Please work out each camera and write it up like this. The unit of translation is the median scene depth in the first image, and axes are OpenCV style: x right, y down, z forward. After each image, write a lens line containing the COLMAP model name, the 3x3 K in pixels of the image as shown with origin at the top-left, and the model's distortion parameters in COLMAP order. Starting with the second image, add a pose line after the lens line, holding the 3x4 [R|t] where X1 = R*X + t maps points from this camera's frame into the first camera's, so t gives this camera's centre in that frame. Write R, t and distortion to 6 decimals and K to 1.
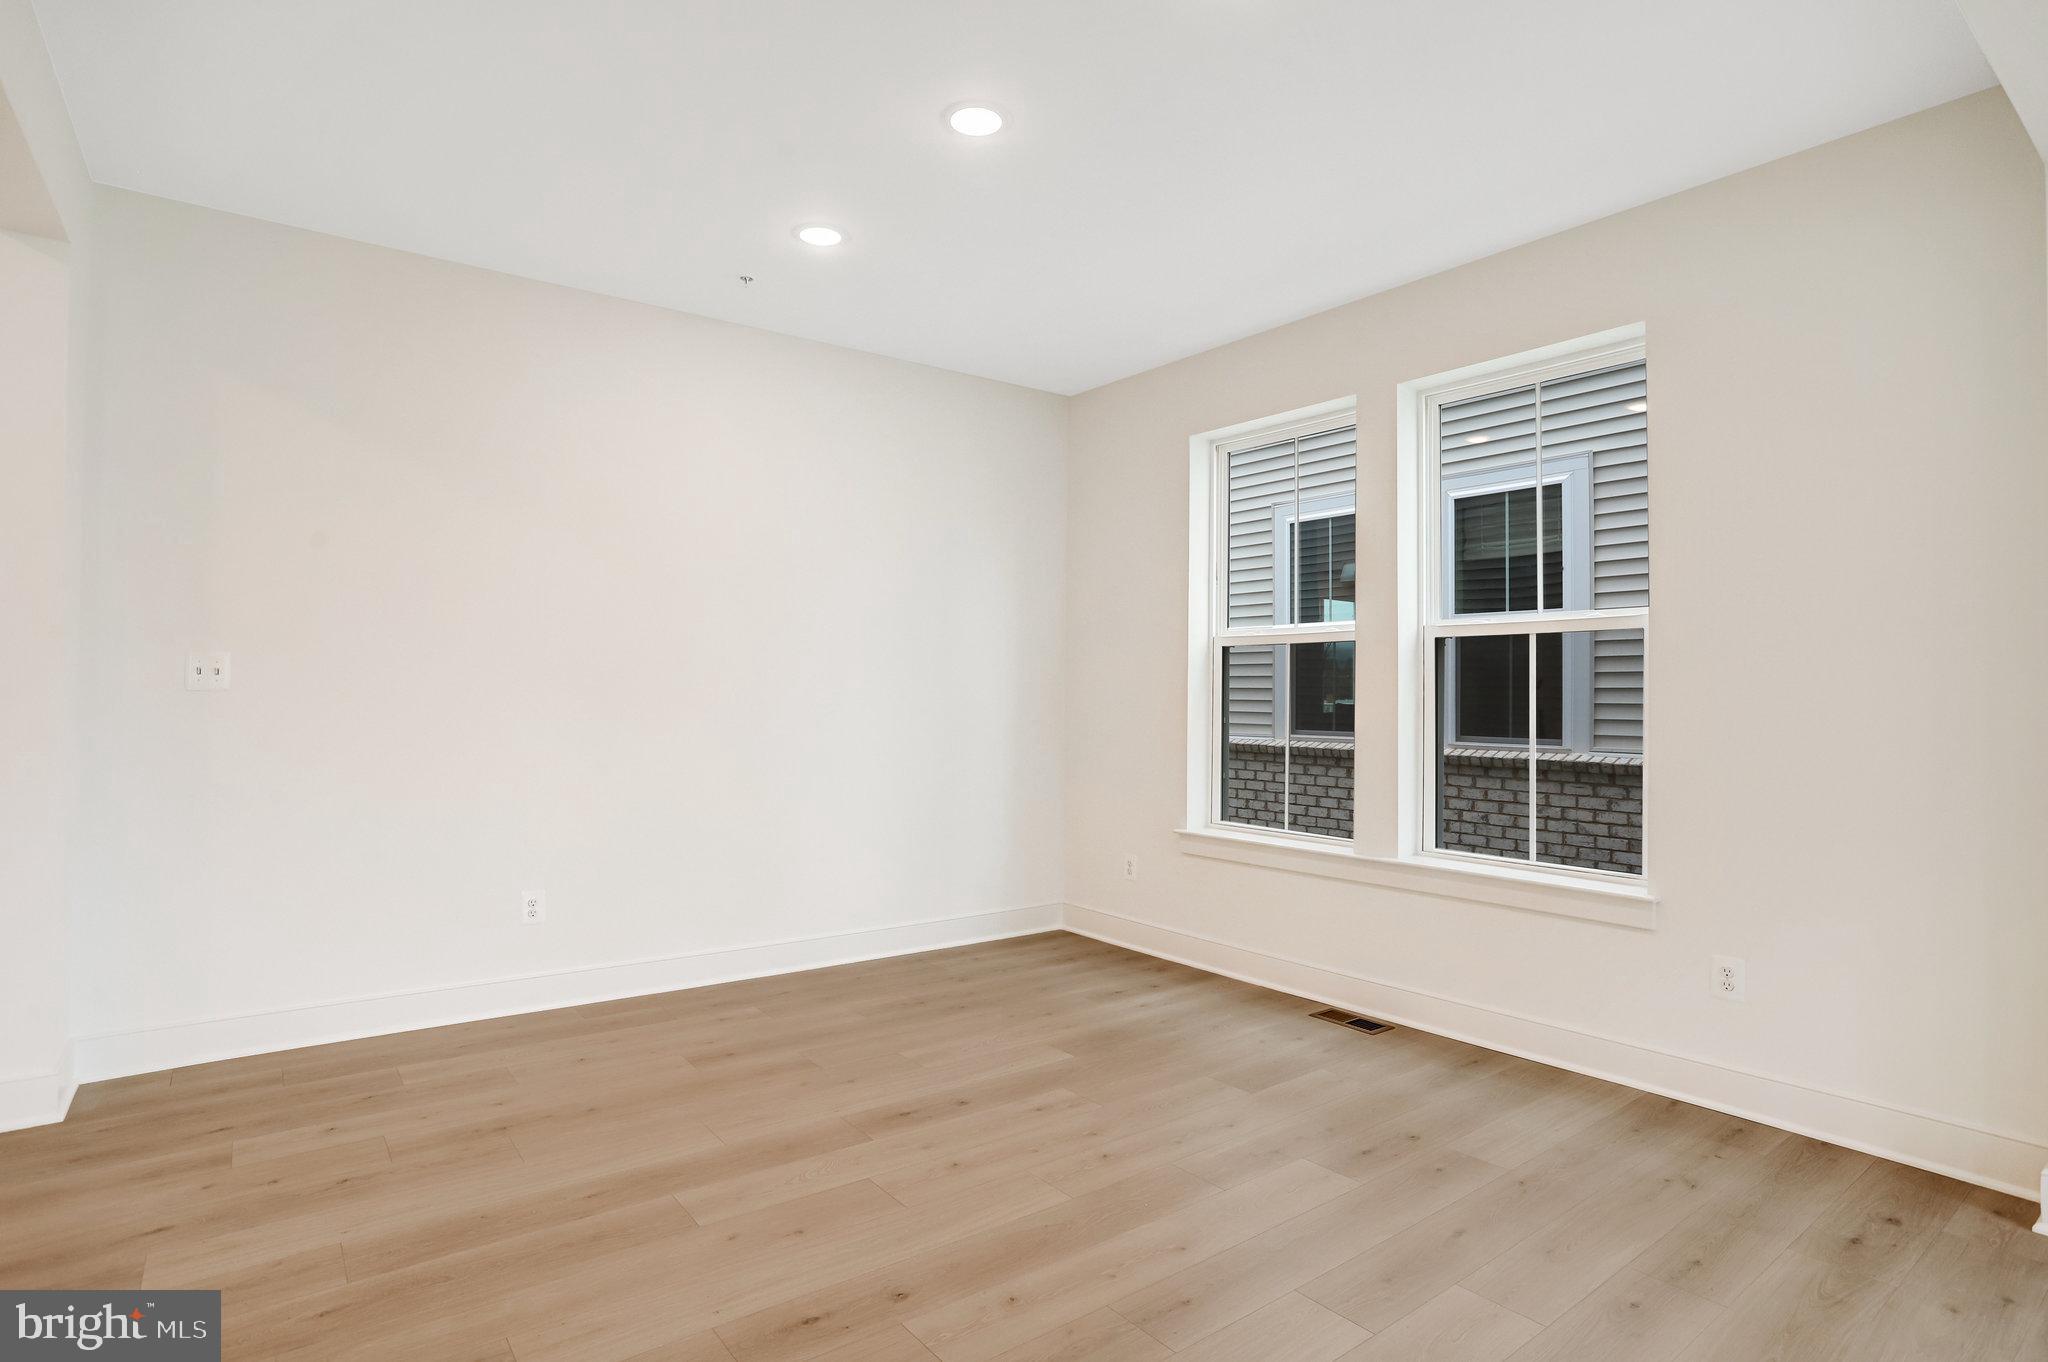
lens RADIAL K [[1053.7, 0, 1024.0], [0, 1053.7, 681.0], [0, 0, 1]] dist [-0.072151, 0.040619]
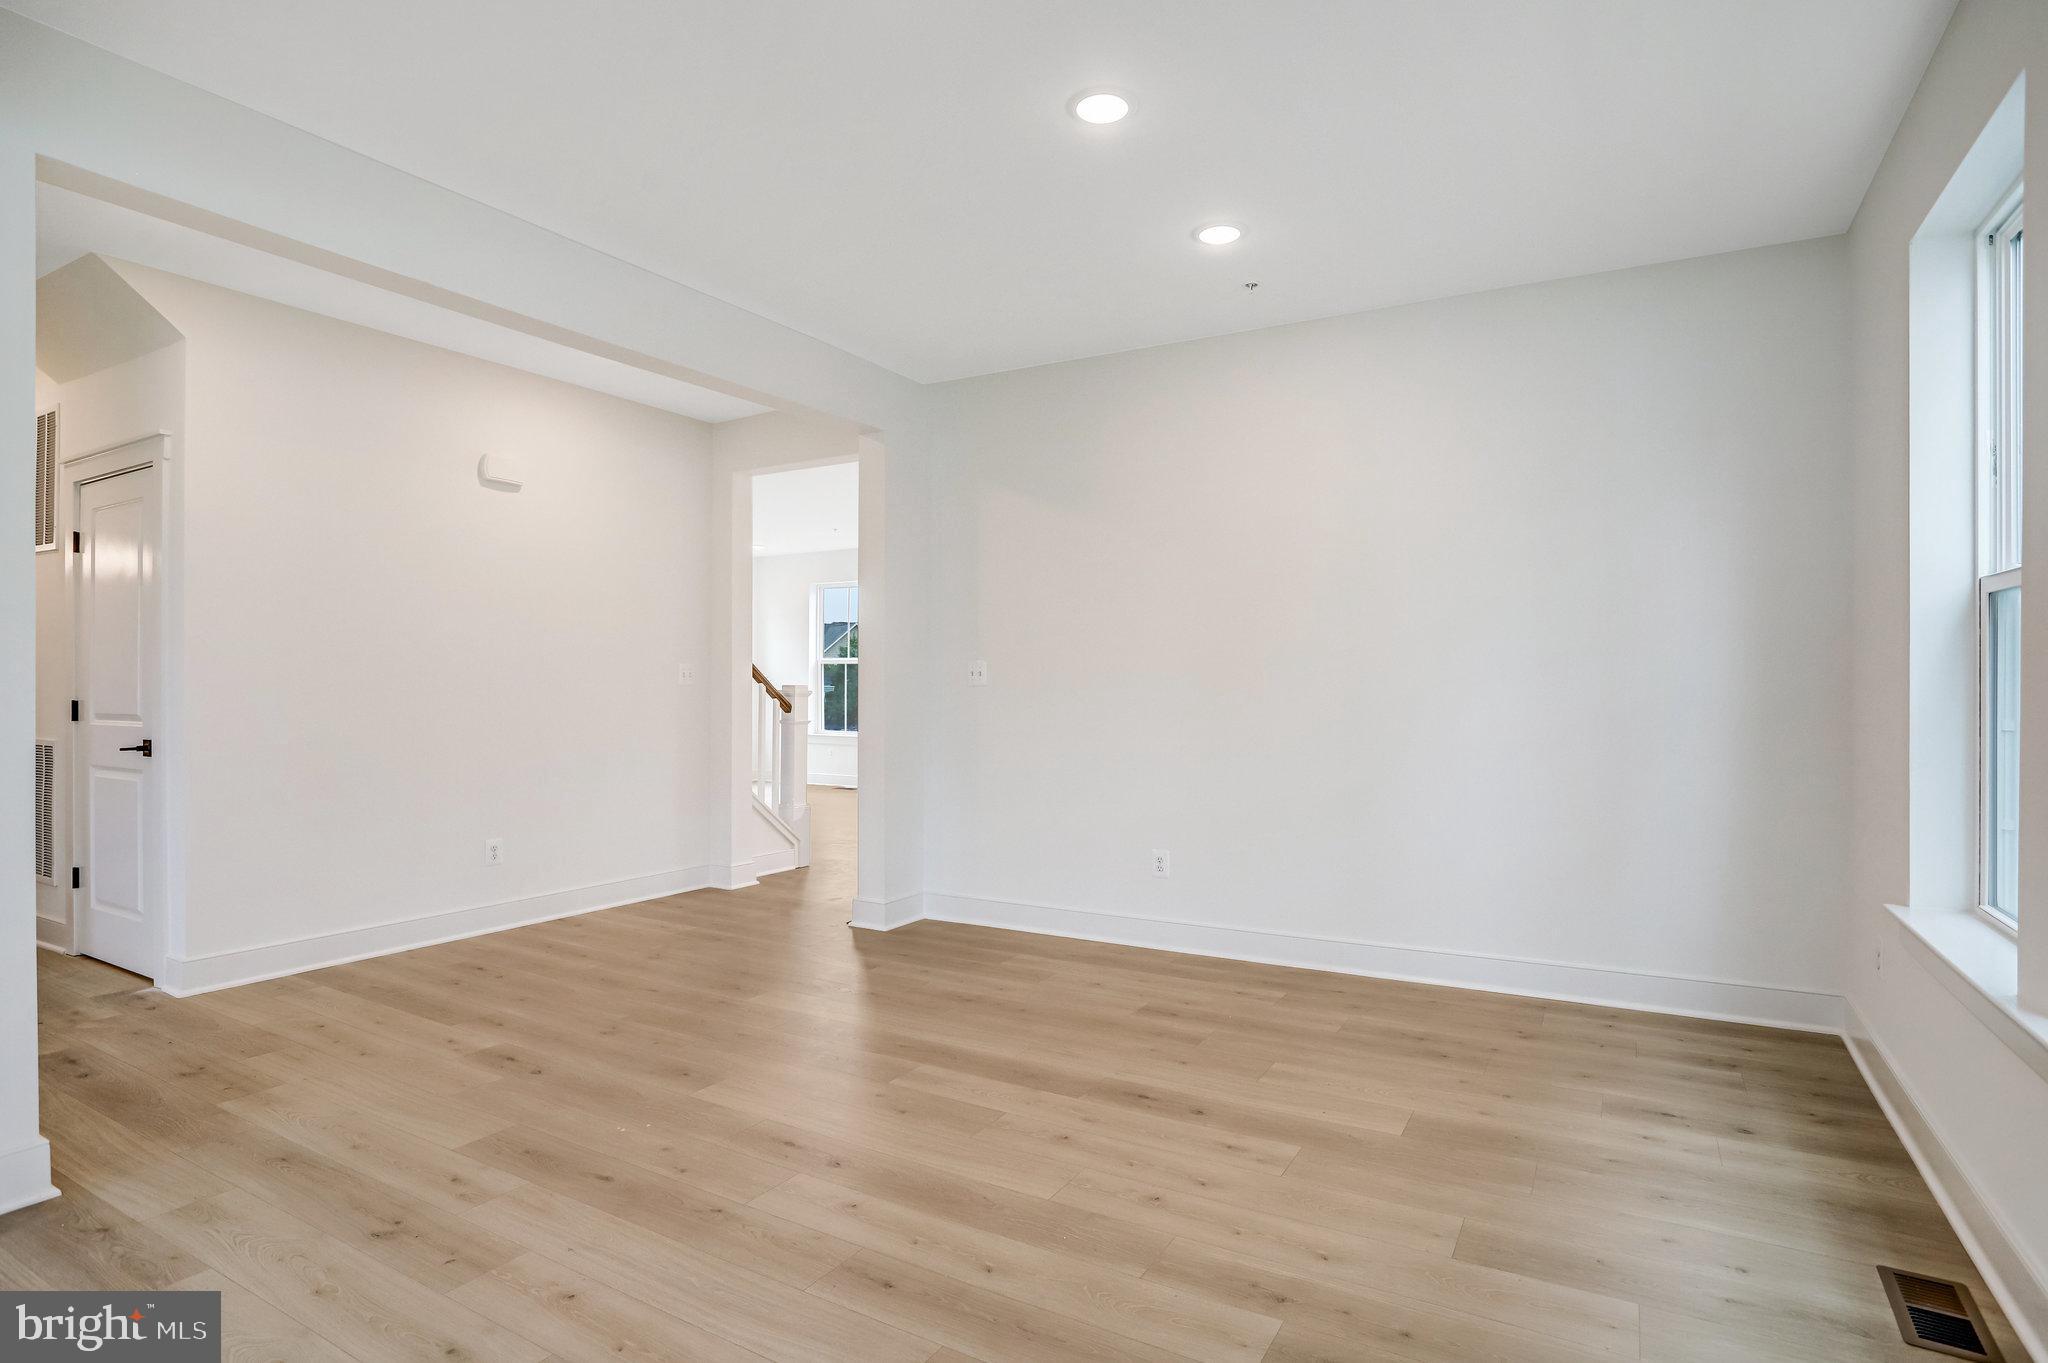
lens RADIAL K [[1053.7, 0, 1024.0], [0, 1053.7, 681.5], [0, 0, 1]] dist [-0.072151, 0.040619]
pose [[0.383613, -0.009503, -0.923445, 0.714500], [0.018047, 0.999833, -0.002792, 0.008132], [0.923318, -0.015595, 0.383721, 0.458171]]
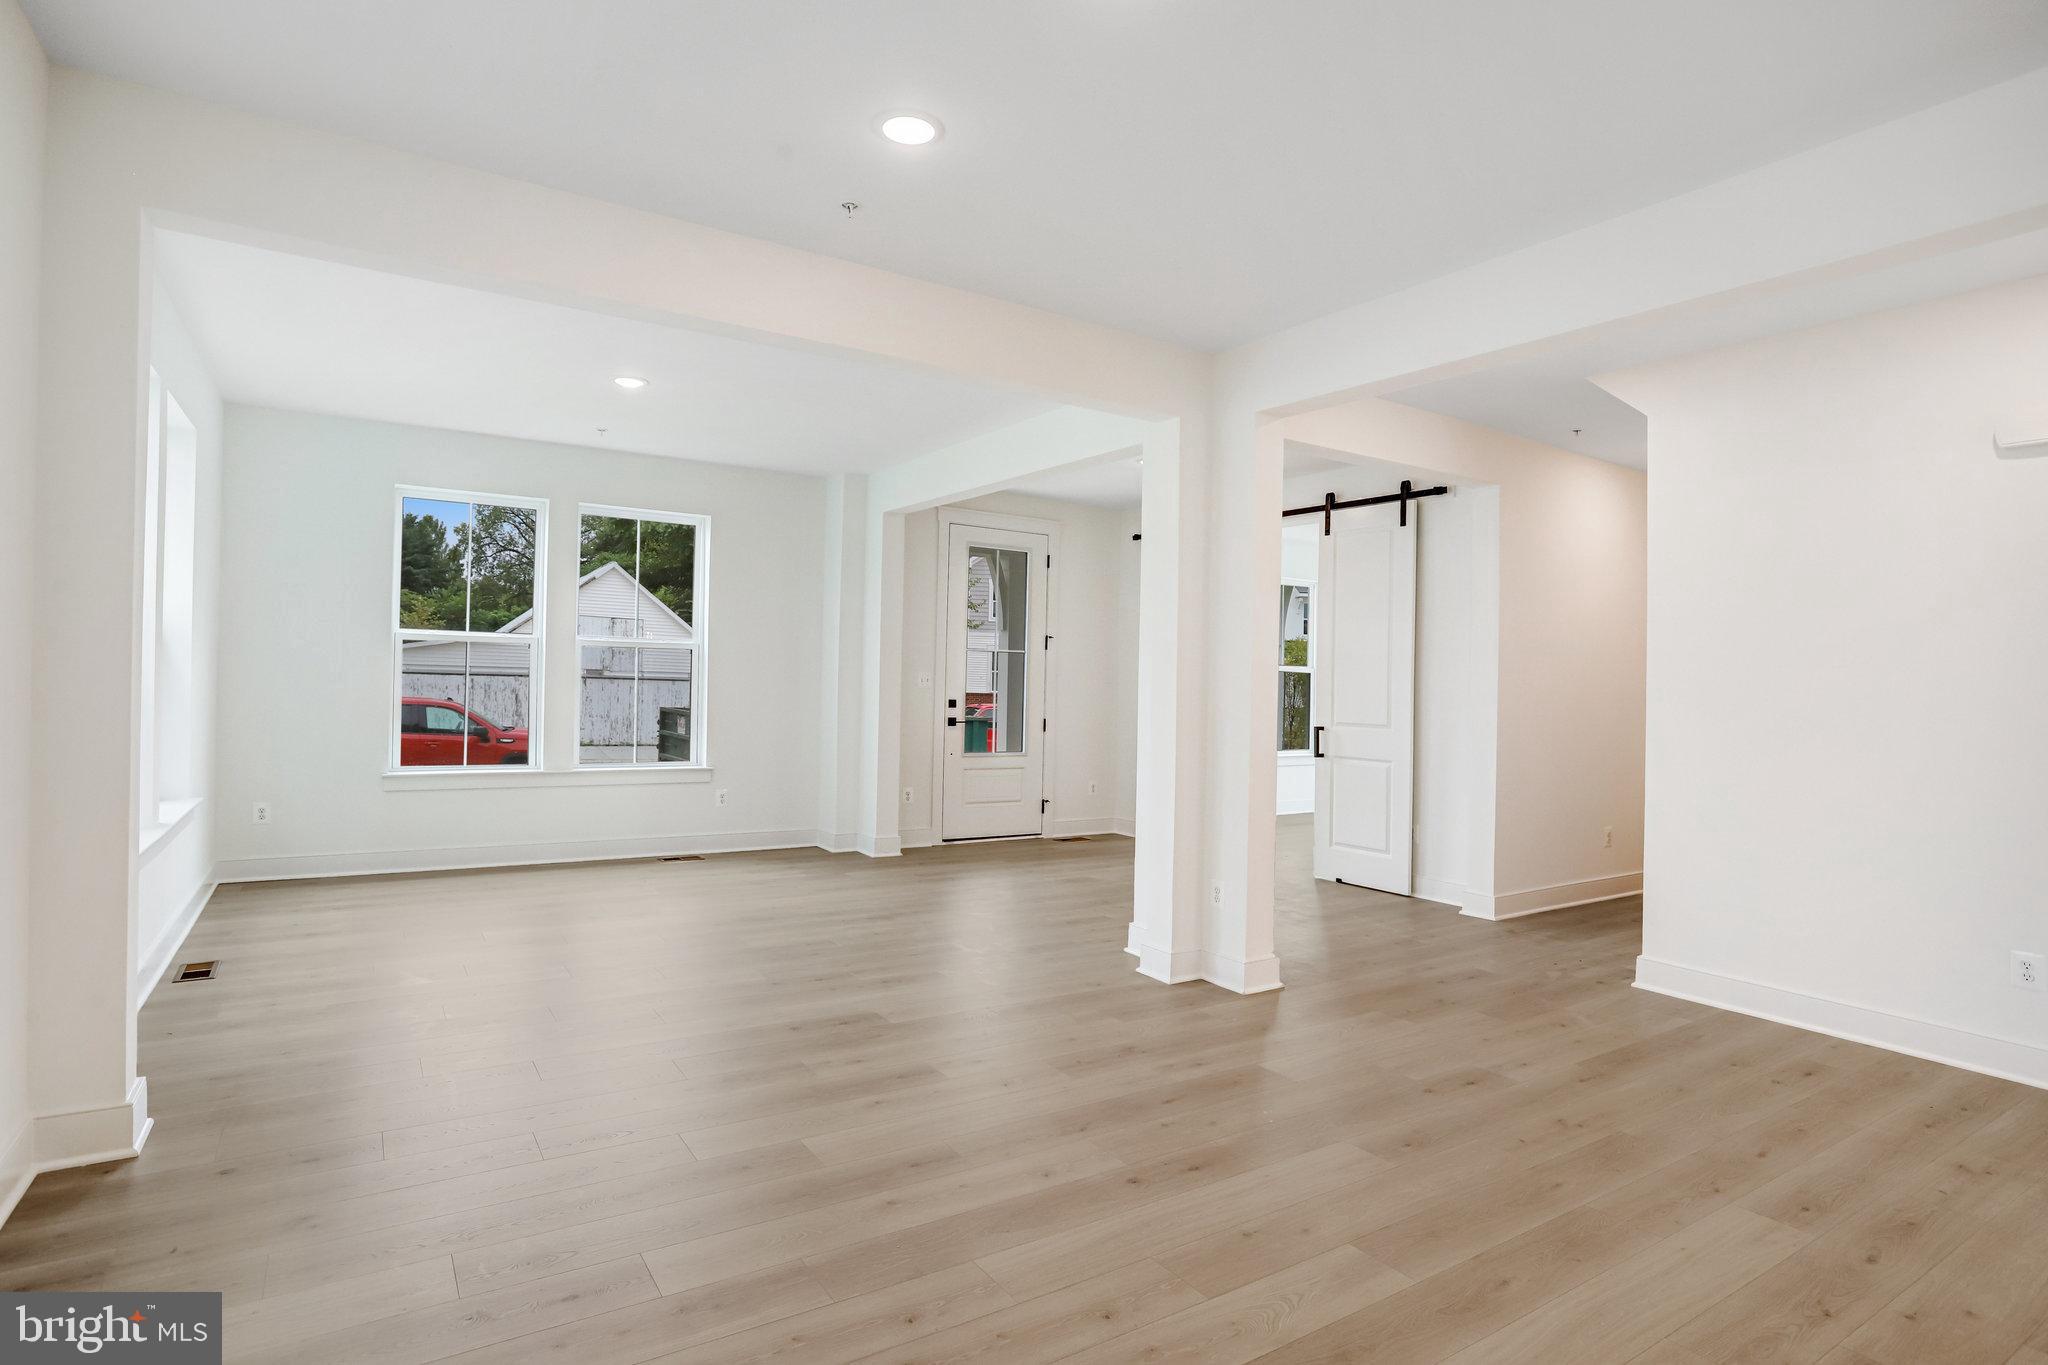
lens RADIAL K [[1053.7, 0, 1024.0], [0, 1053.7, 682.5], [0, 0, 1]] dist [-0.072151, 0.040619]
pose [[-0.996873, -0.031146, 0.072626, -0.036527], [-0.032966, 0.999169, -0.023990, 0.007150], [-0.071818, -0.026309, -0.997071, 1.443654]]
